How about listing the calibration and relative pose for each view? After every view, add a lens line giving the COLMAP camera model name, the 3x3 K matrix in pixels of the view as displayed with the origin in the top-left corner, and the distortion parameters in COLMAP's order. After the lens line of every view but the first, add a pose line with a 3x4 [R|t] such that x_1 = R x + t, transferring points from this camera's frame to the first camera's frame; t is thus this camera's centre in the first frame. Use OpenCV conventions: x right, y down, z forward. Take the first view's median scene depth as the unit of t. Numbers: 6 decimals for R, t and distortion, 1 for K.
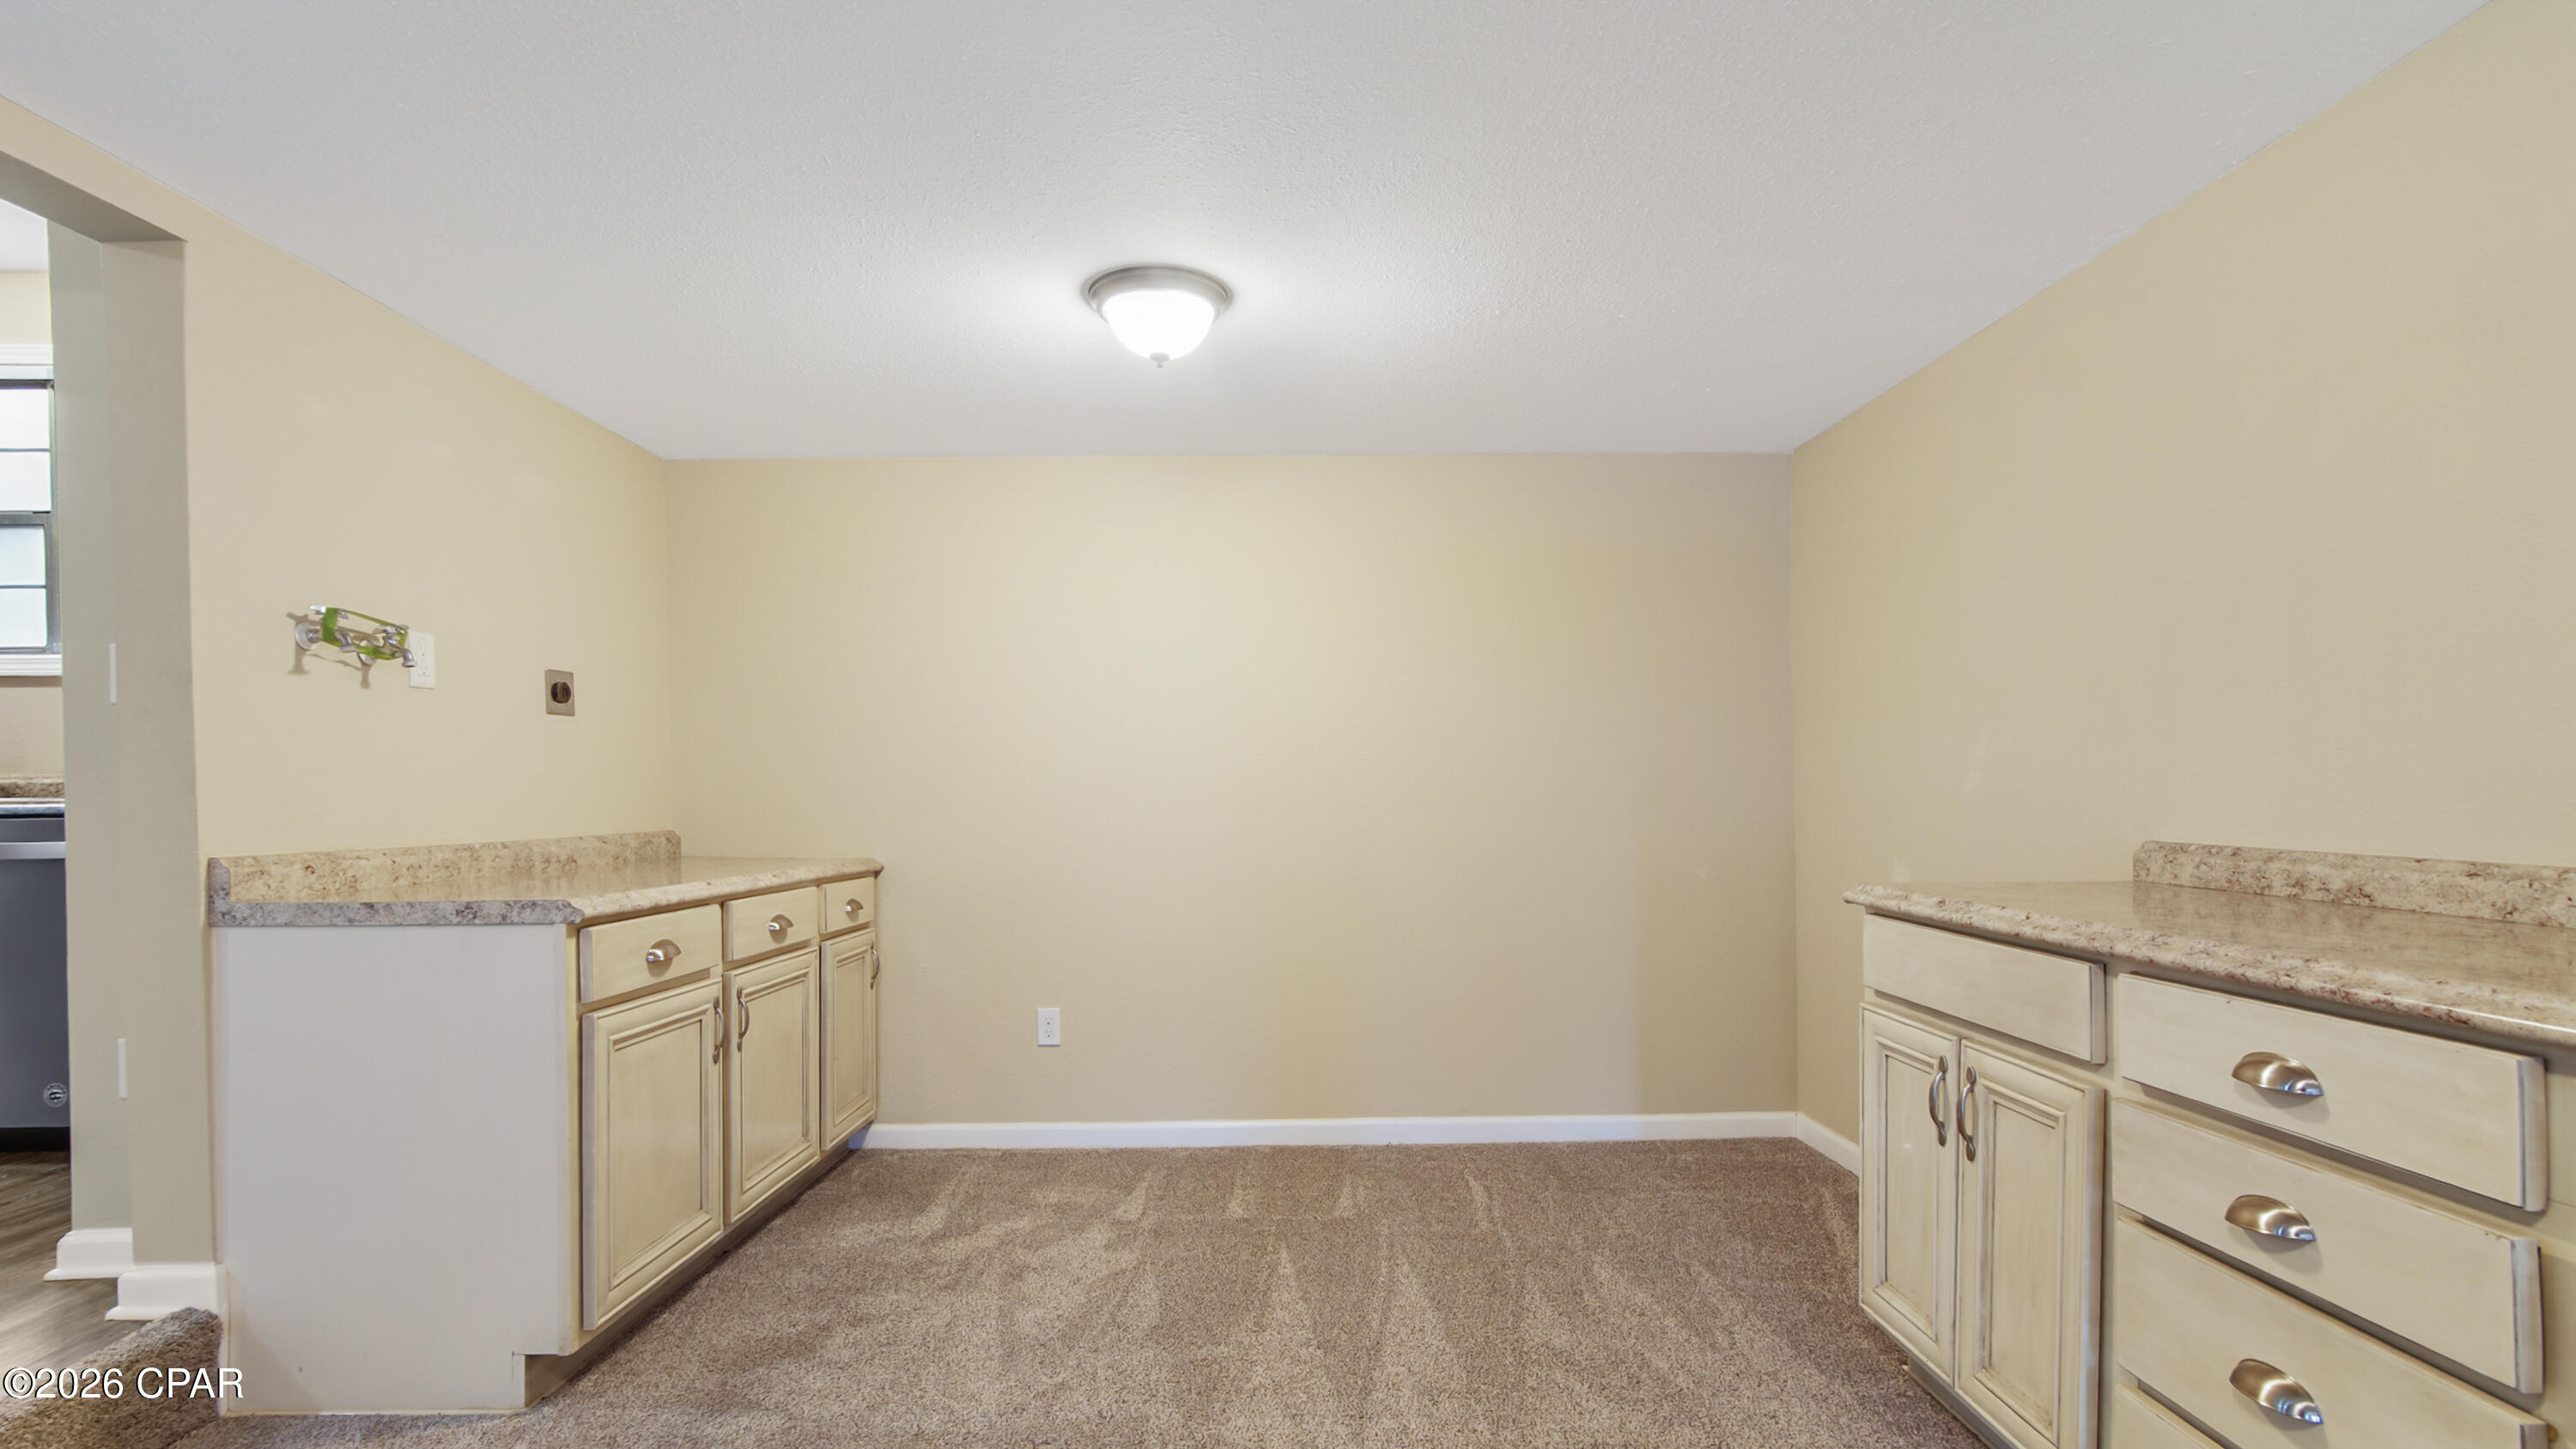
lens RADIAL K [[1176.7, 0, 1297.9], [0, 1176.7, 797.4], [0, 0, 1]] dist [0.002147, 0.000907]
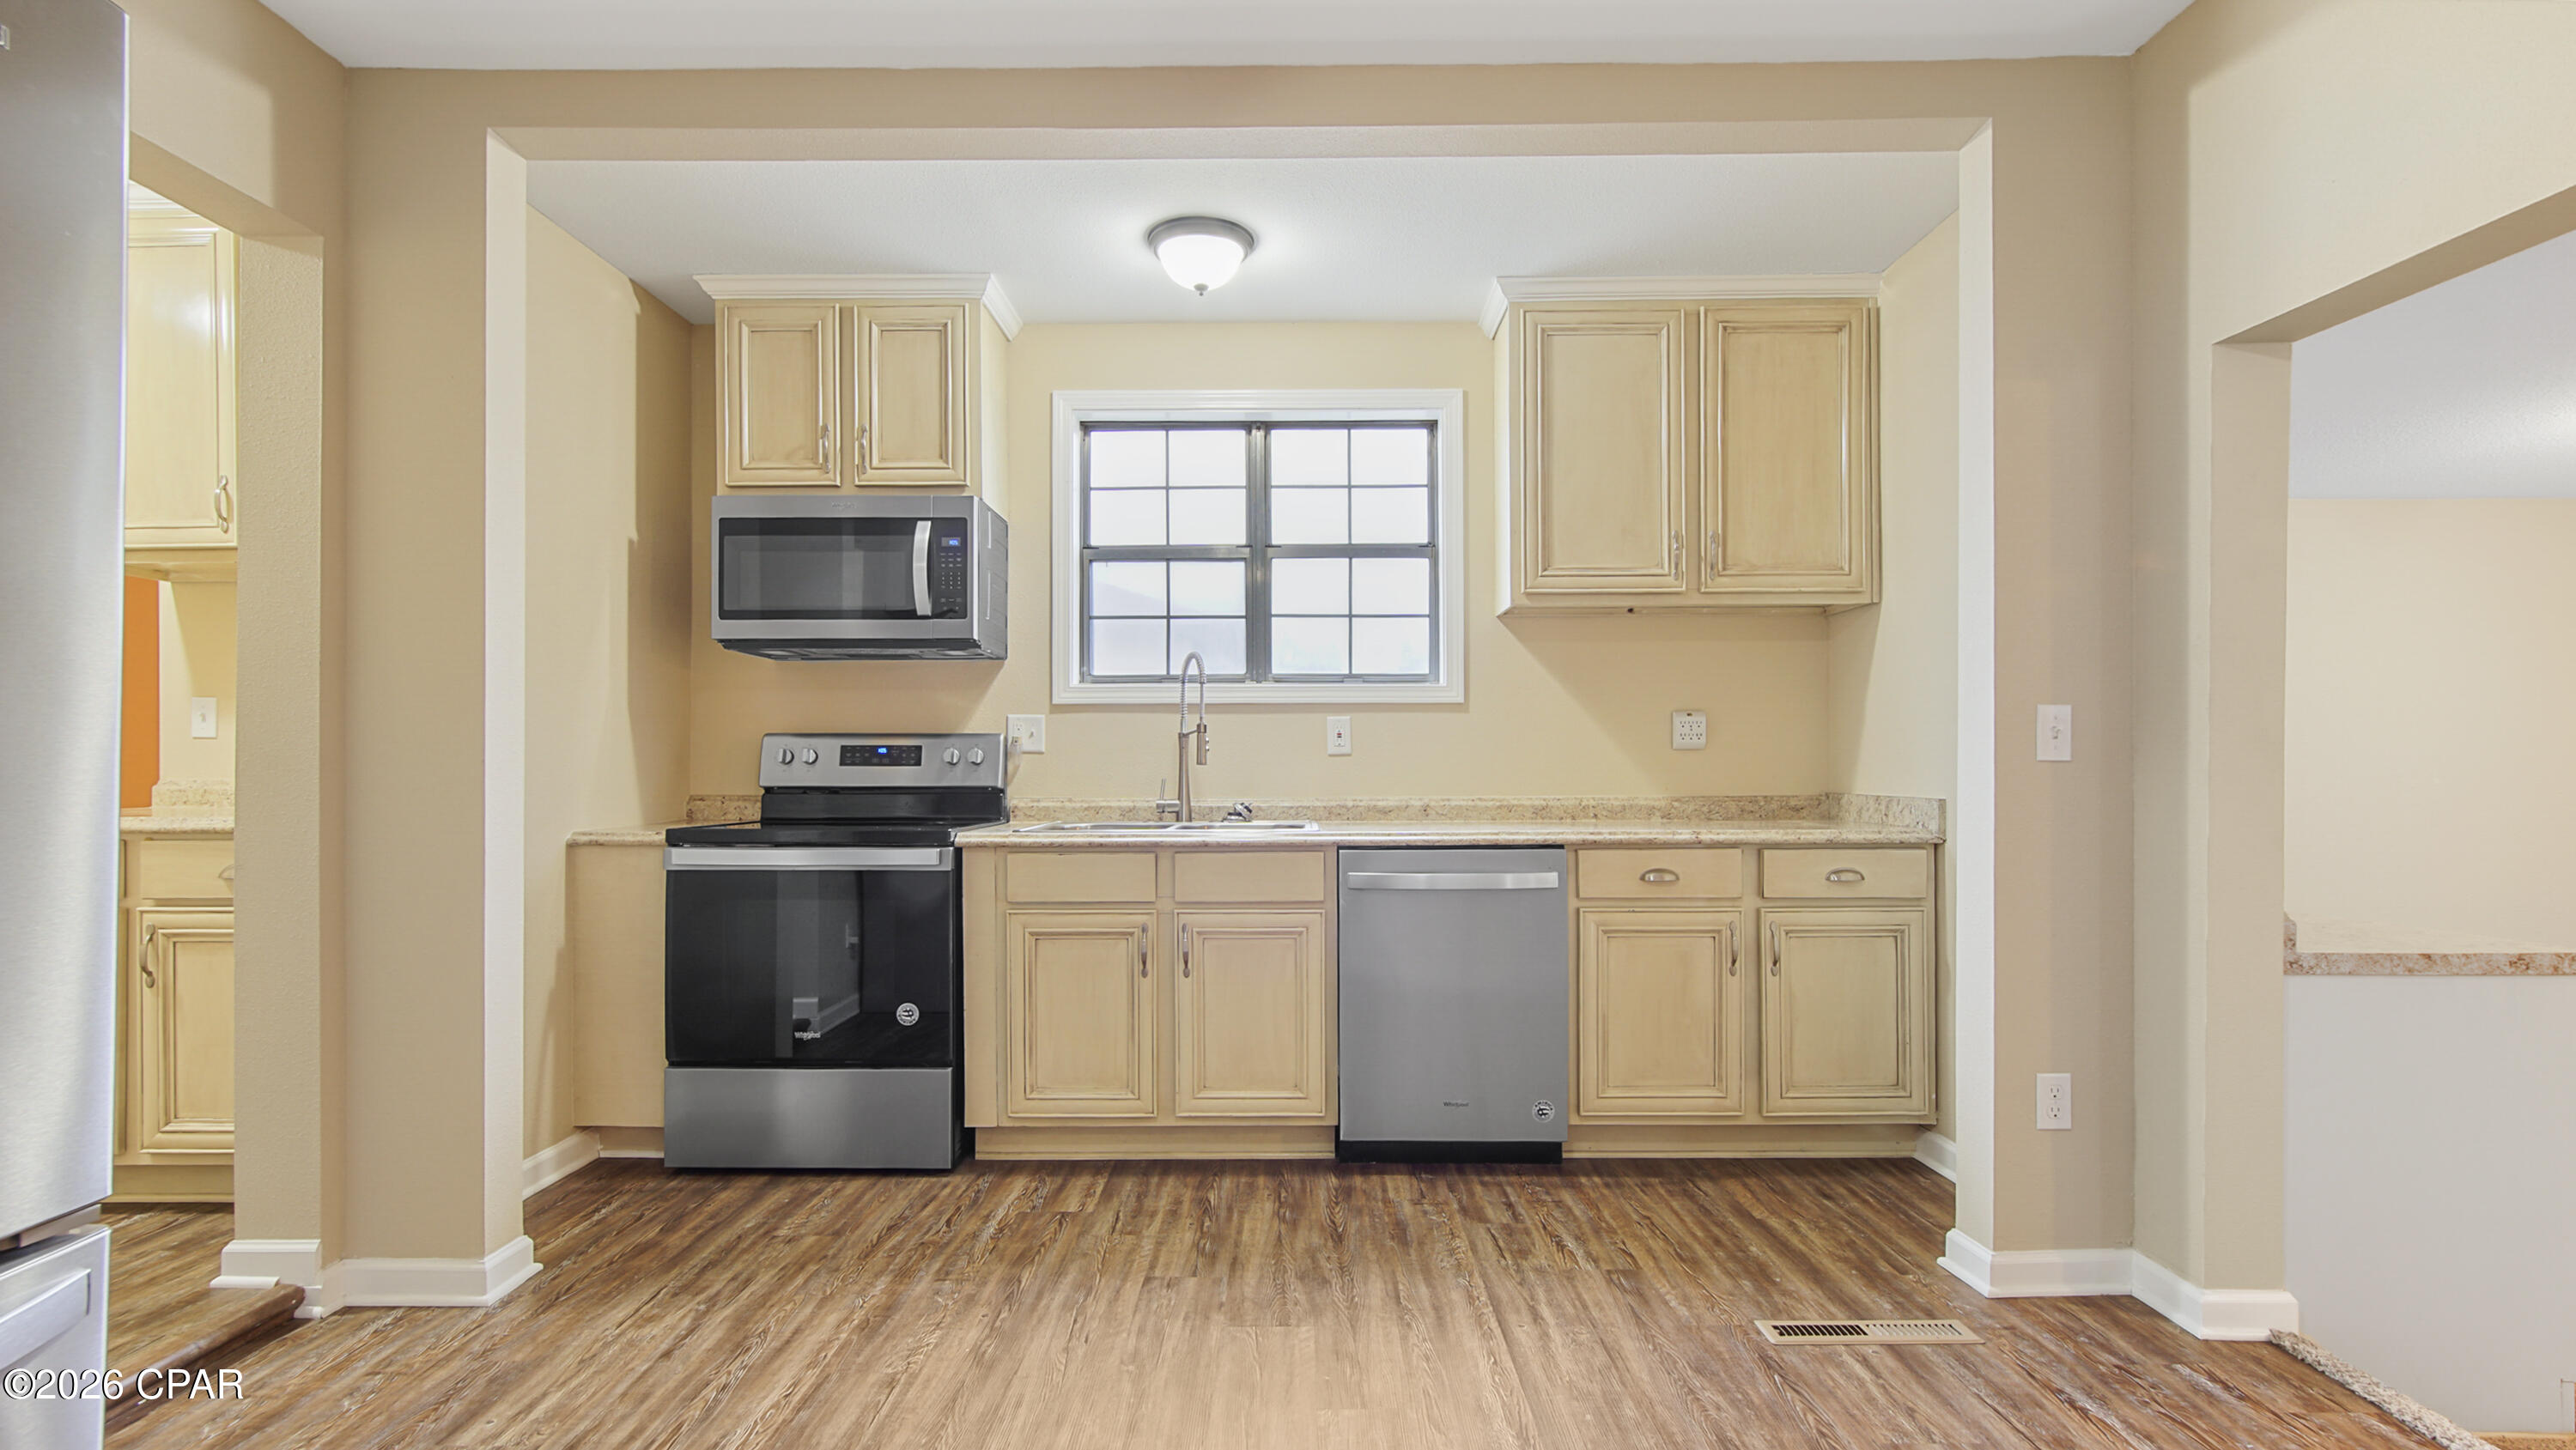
lens RADIAL K [[1219.6, 0, 1287.9], [0, 1219.6, 762.0], [0, 0, 1]] dist [0.001308, -0.000007]
pose [[0.999854, 0.004285, -0.016563, -1.801543], [-0.004486, 0.999917, -0.012064, -0.066832], [0.016510, 0.012136, 0.999790, -0.130524]]
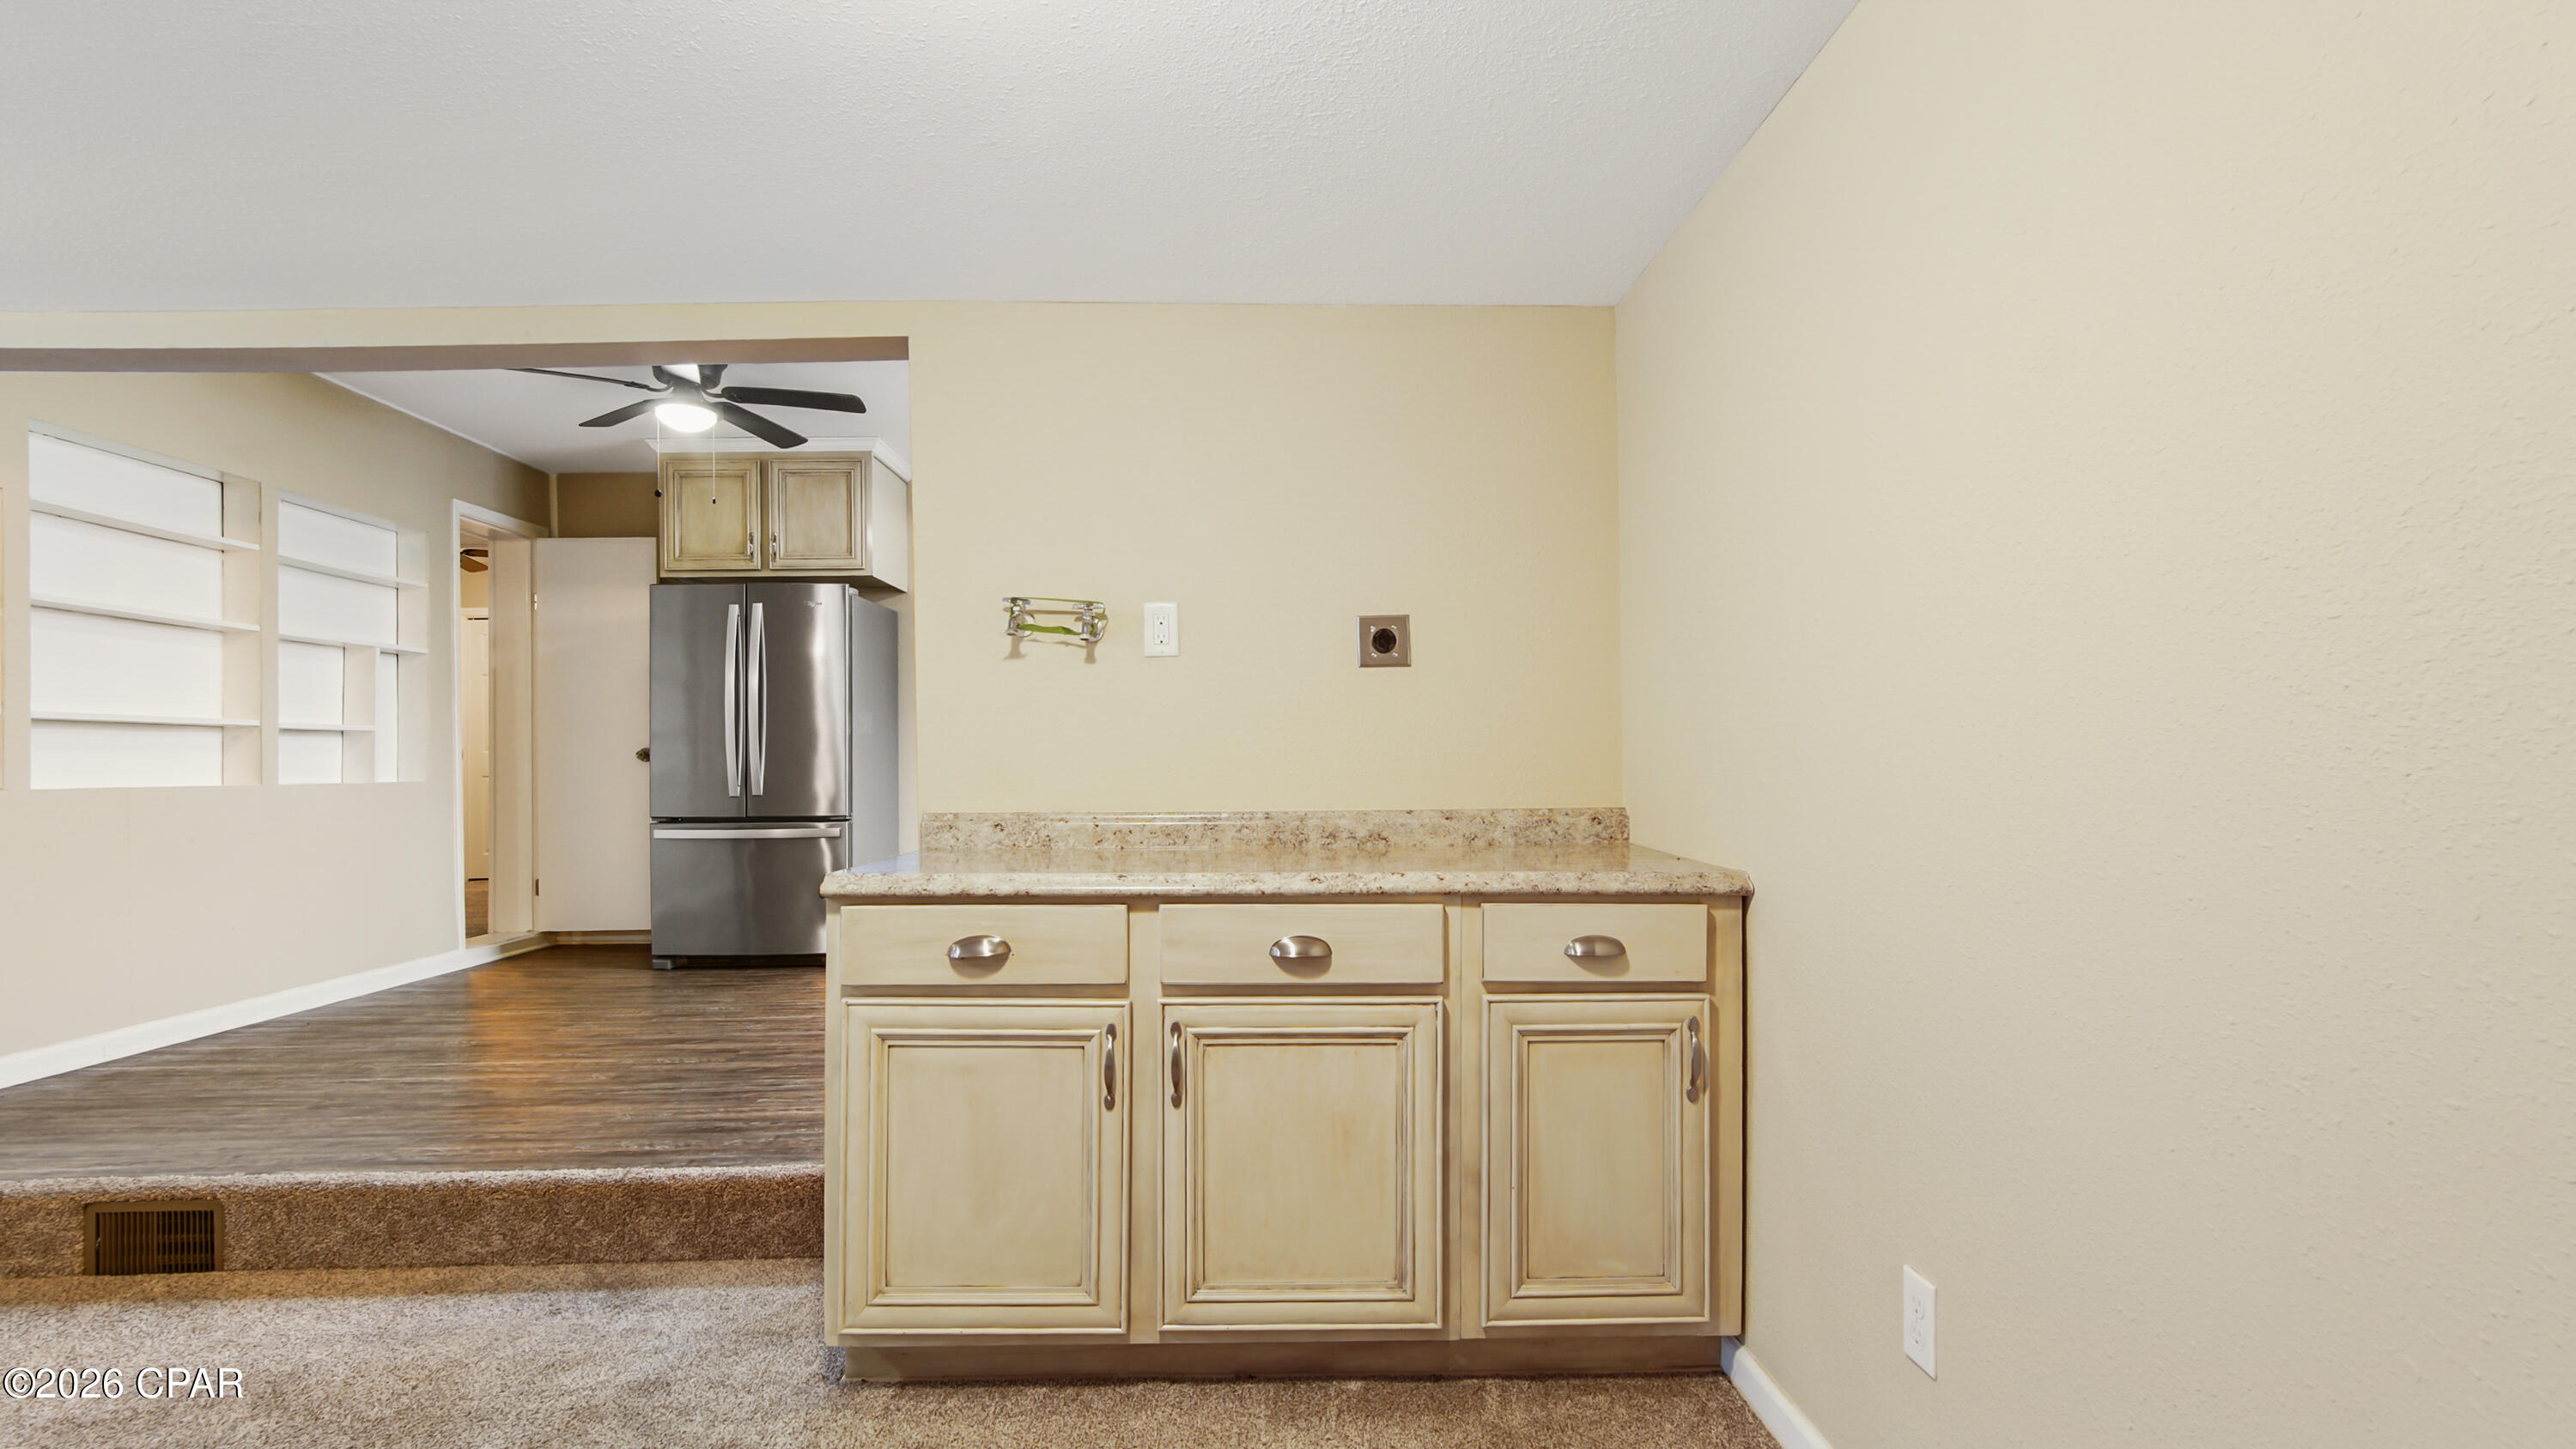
lens RADIAL K [[1219.6, 0, 1287.9], [0, 1219.6, 761.5], [0, 0, 1]] dist [0.001308, -0.000007]
pose [[0.004850, 0.004801, -0.999977, 0.380539], [0.003947, 0.999981, 0.004820, -0.008555], [0.999980, -0.003970, 0.004831, 1.356827]]
